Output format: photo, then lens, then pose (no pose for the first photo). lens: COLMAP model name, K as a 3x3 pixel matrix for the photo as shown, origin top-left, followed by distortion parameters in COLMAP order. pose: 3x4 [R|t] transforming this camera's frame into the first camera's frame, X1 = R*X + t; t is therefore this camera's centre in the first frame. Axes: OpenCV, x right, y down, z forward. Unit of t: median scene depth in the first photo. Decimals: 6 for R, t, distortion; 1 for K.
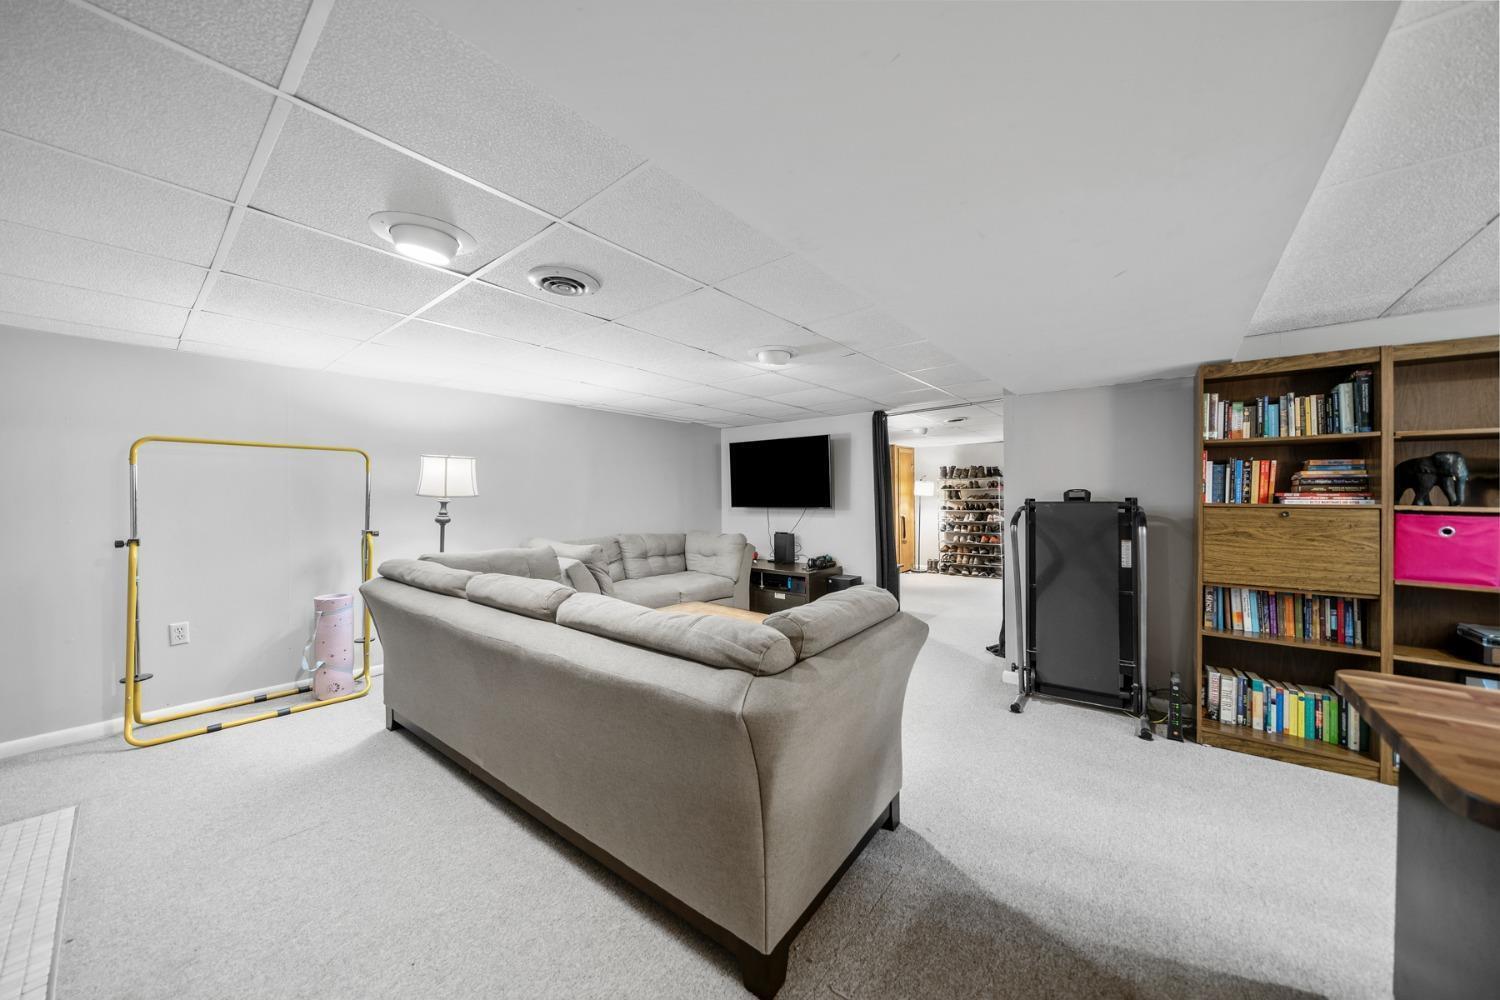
lens RADIAL K [[524.6, 0, 741.8], [0, 524.6, 500.3], [0, 0, 1]] dist [-0.007612, 0.000464]
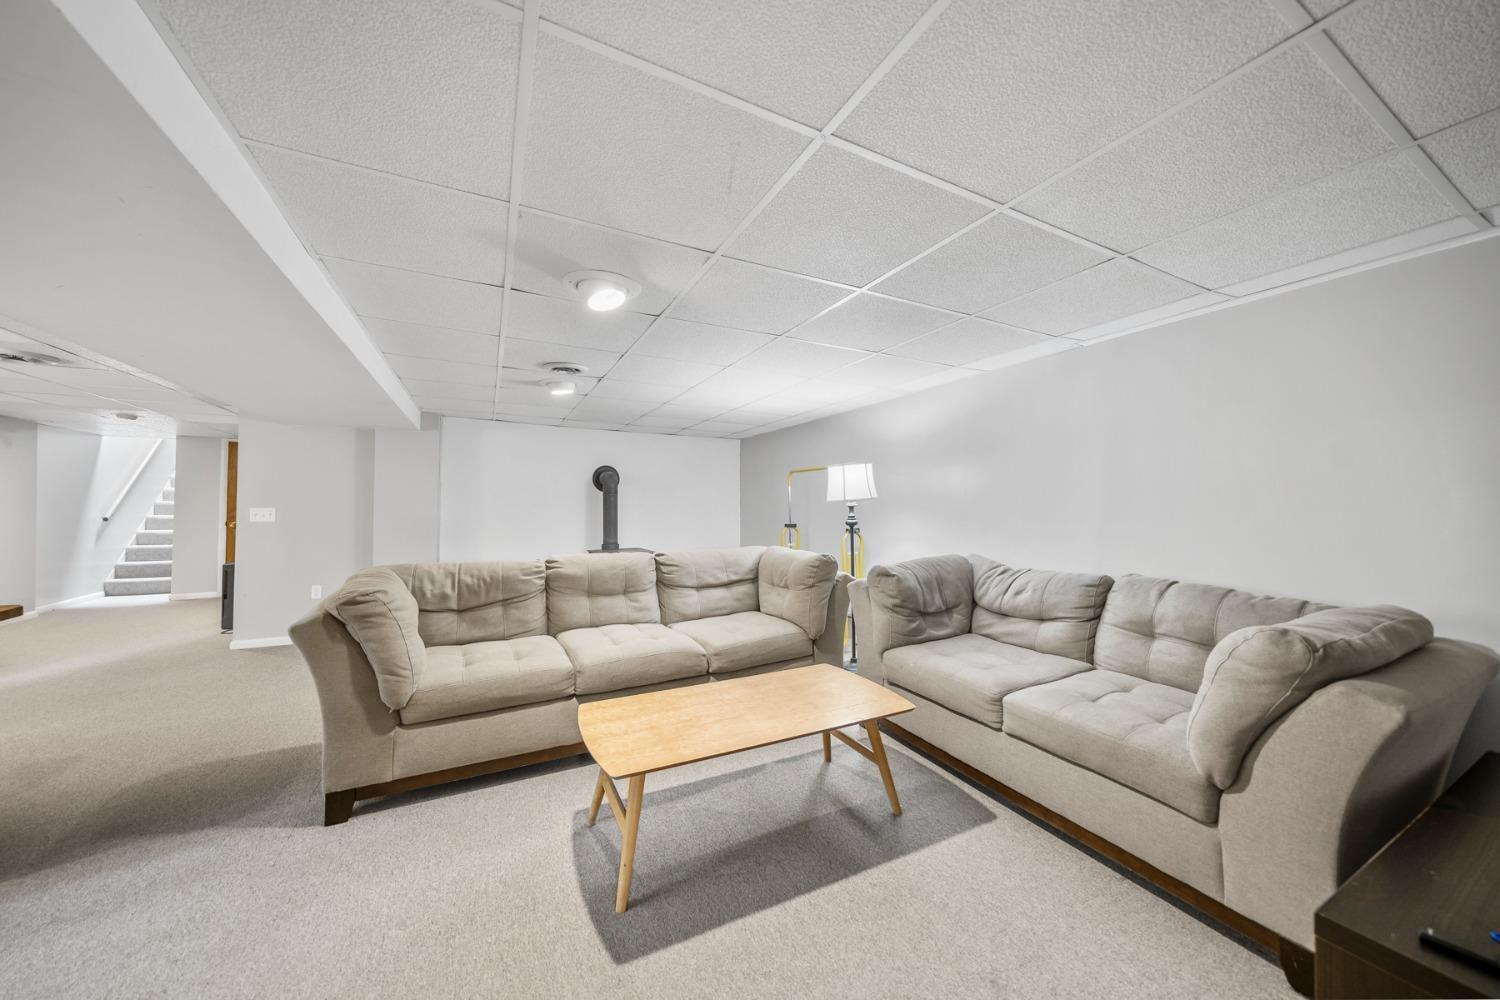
lens RADIAL K [[524.6, 0, 752.0], [0, 524.6, 496.3], [0, 0, 1]] dist [-0.007612, 0.000464]
pose [[-0.409028, -0.011557, -0.912448, 0.514864], [-0.000928, 0.999925, -0.012249, -0.003874], [0.912521, -0.004163, -0.409008, 1.258743]]
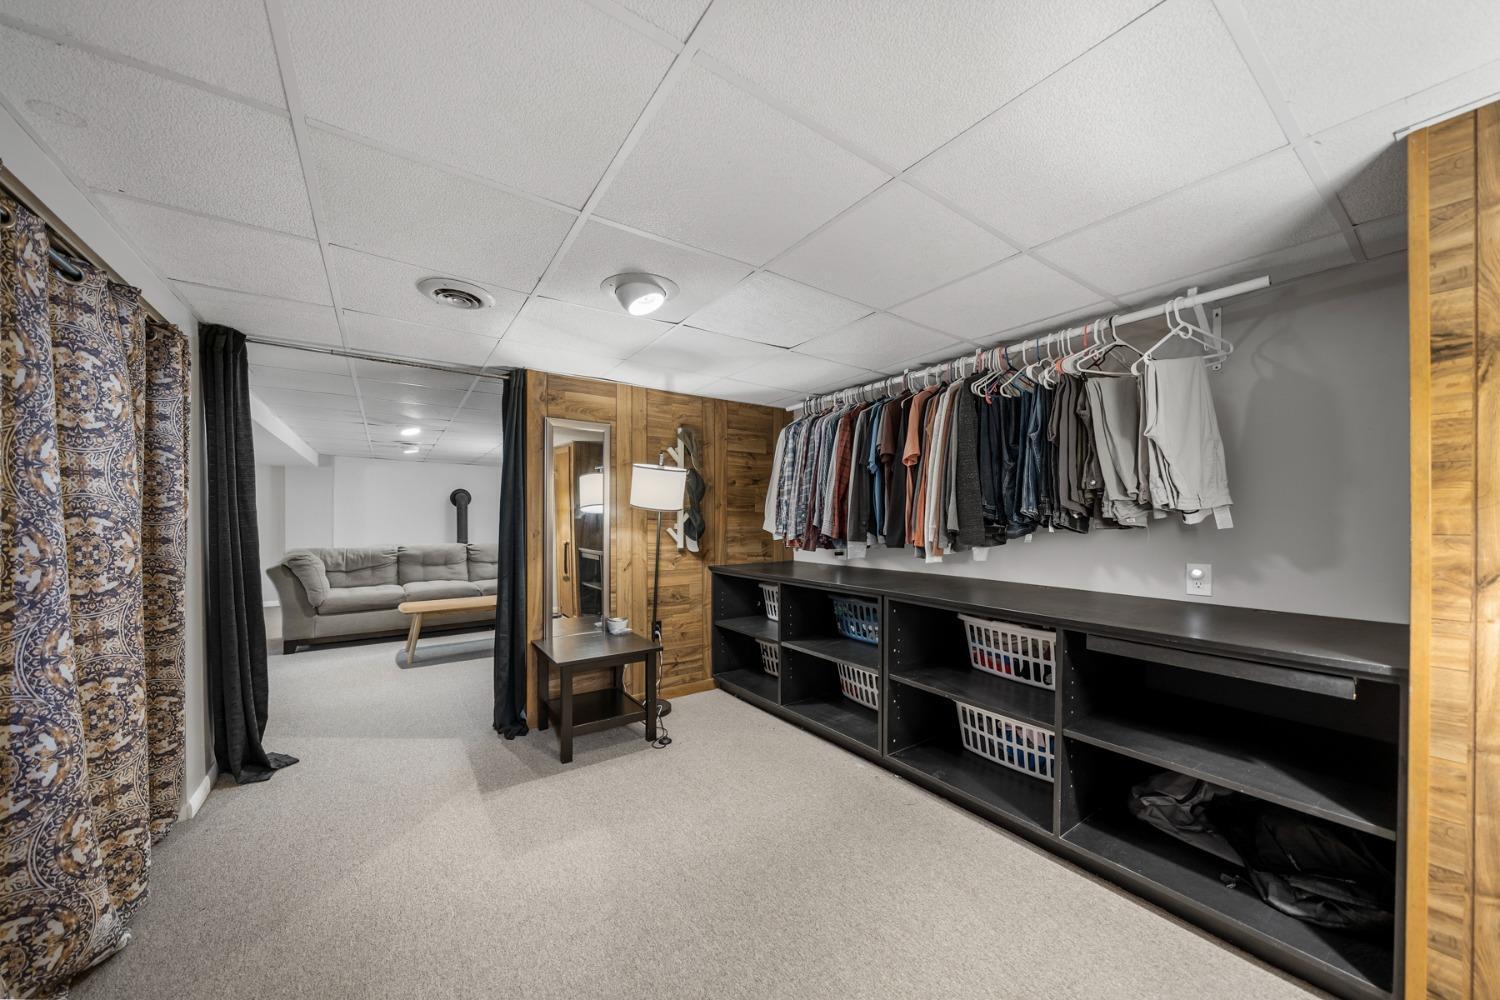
lens RADIAL K [[524.6, 0, 753.3], [0, 524.6, 520.2], [0, 0, 1]] dist [-0.007612, 0.000464]
pose [[-0.275383, 0.010553, -0.961277, 1.168561], [0.003776, 0.999944, 0.009896, -0.001951], [0.961327, -0.000905, -0.275407, 2.174508]]
